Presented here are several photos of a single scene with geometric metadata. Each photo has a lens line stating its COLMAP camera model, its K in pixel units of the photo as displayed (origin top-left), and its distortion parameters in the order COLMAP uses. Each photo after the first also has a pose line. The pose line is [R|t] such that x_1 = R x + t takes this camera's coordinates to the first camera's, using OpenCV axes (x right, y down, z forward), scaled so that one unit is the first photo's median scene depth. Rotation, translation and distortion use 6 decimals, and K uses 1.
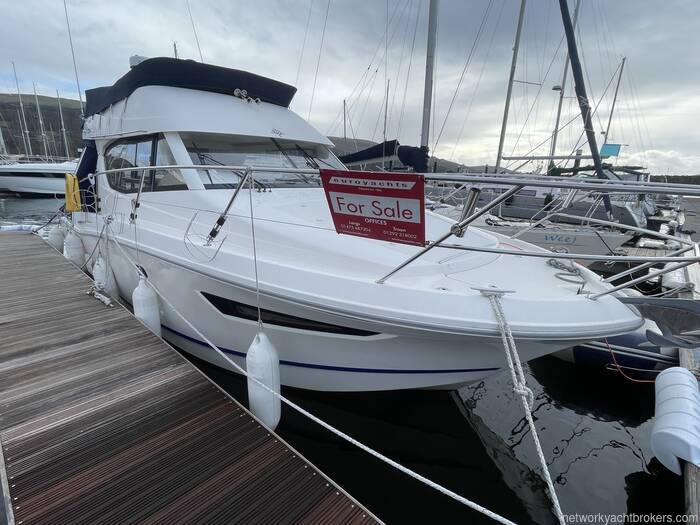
lens RADIAL K [[353.9, 0, 350.0], [0, 353.9, 262.5], [0, 0, 1]] dist [0.000924, 0.000000]
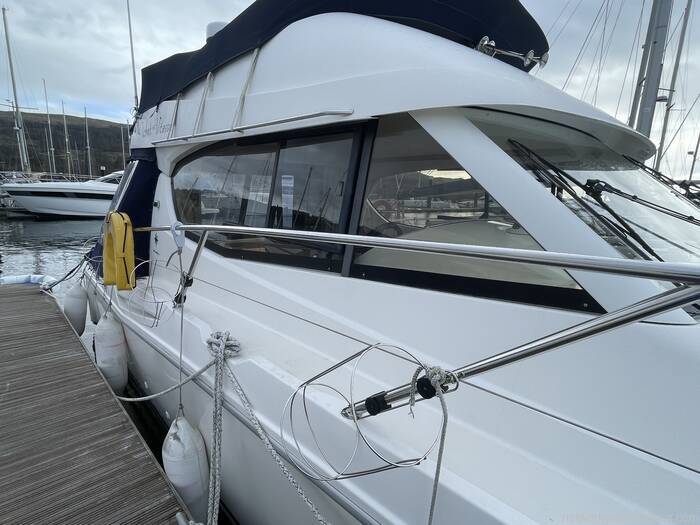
lens RADIAL K [[376.8, 0, 350.0], [0, 376.8, 262.5], [0, 0, 1]] dist [-0.000615, -0.000232]
pose [[0.998172, 0.021226, -0.056592, -0.075354], [-0.024987, 0.997467, -0.066599, -0.026658], [0.055035, 0.067892, 0.996174, 0.086679]]
